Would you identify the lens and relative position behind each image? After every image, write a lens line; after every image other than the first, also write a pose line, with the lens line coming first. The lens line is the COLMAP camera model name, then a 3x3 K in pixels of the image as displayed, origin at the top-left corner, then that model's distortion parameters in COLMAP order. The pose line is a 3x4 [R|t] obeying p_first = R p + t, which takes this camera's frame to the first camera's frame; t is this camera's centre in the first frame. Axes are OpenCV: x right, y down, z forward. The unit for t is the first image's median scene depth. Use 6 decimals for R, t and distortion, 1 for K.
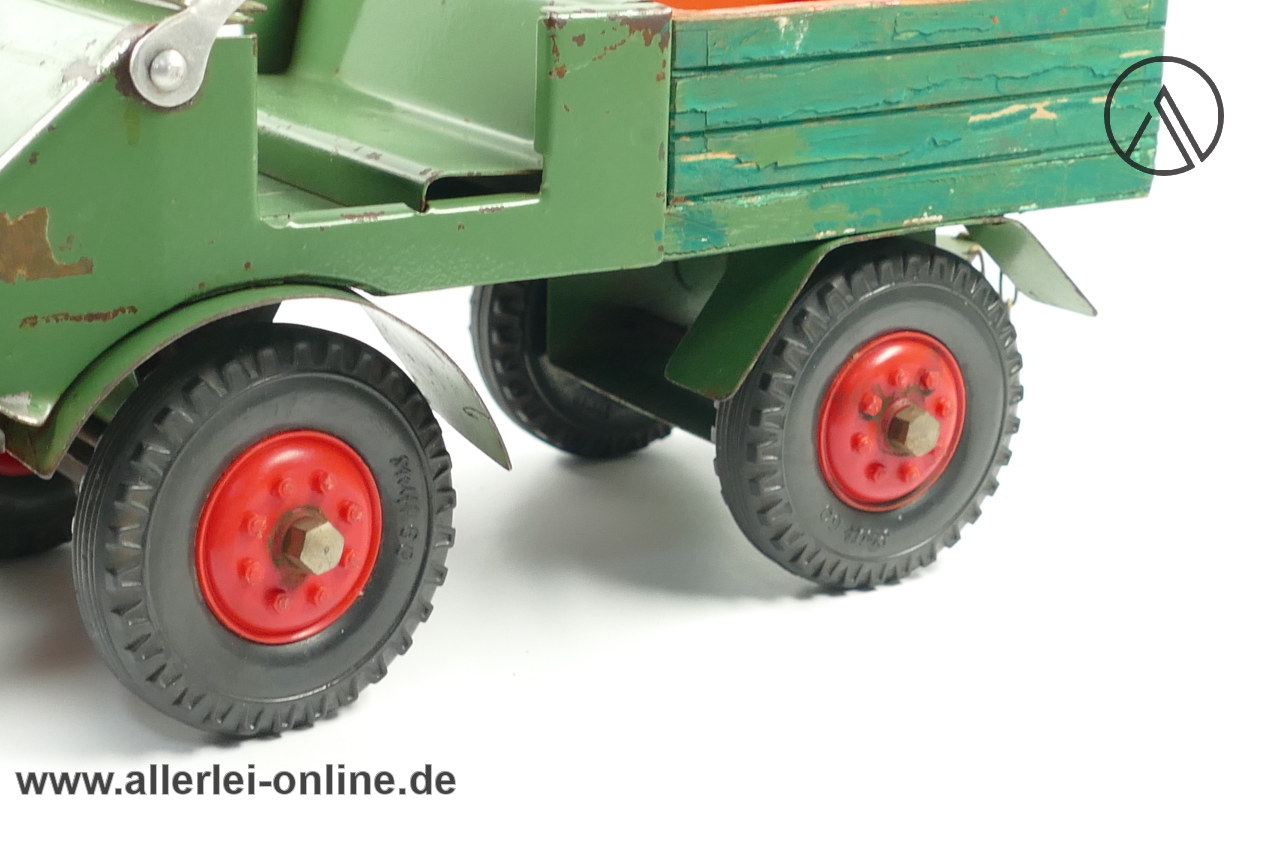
lens RADIAL K [[2447.2, 0, 640.0], [0, 2447.2, 426.5], [0, 0, 1]] dist [-0.046107, 0.151073]
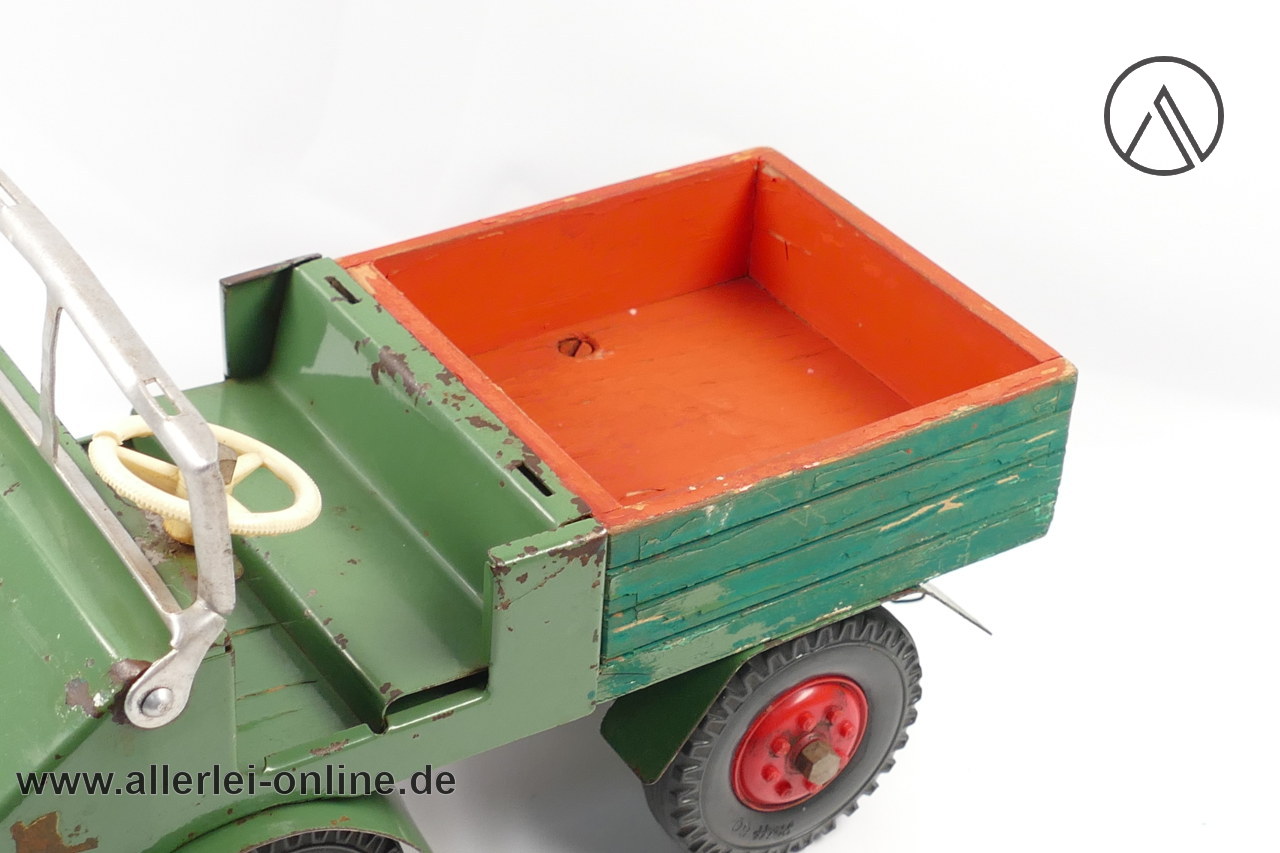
lens RADIAL K [[2447.2, 0, 640.0], [0, 2447.2, 426.5], [0, 0, 1]] dist [-0.046107, 0.151073]
pose [[0.999436, 0.033383, 0.003619, 0.021573], [-0.033037, 0.958267, 0.283959, -0.516430], [0.006011, -0.283918, 0.958830, -0.055103]]
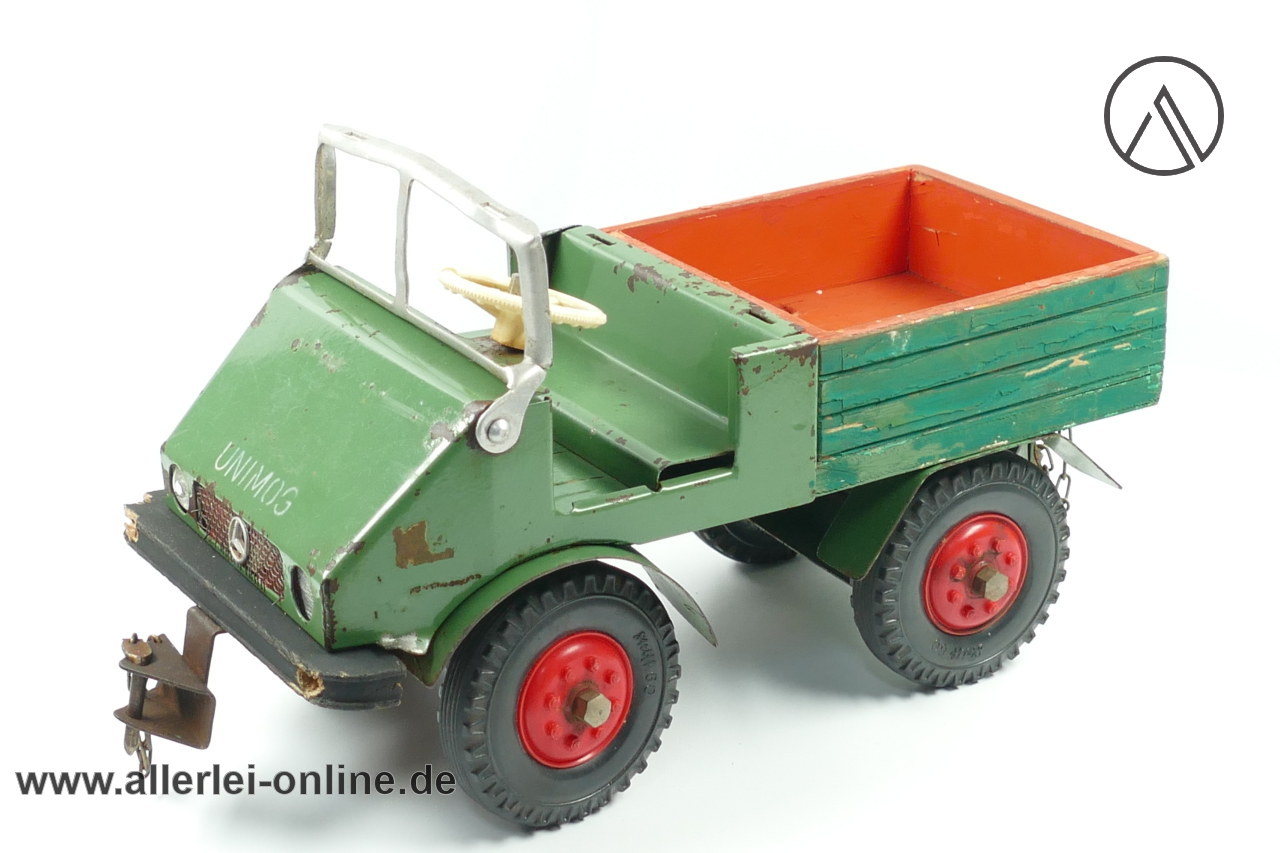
lens RADIAL K [[2447.2, 0, 640.0], [0, 2447.2, 426.5], [0, 0, 1]] dist [-0.046107, 0.151073]
pose [[0.998212, -0.023407, -0.055006, -0.013993], [0.027865, 0.996266, 0.081717, -0.234770], [0.052888, -0.083103, 0.995137, -0.476721]]
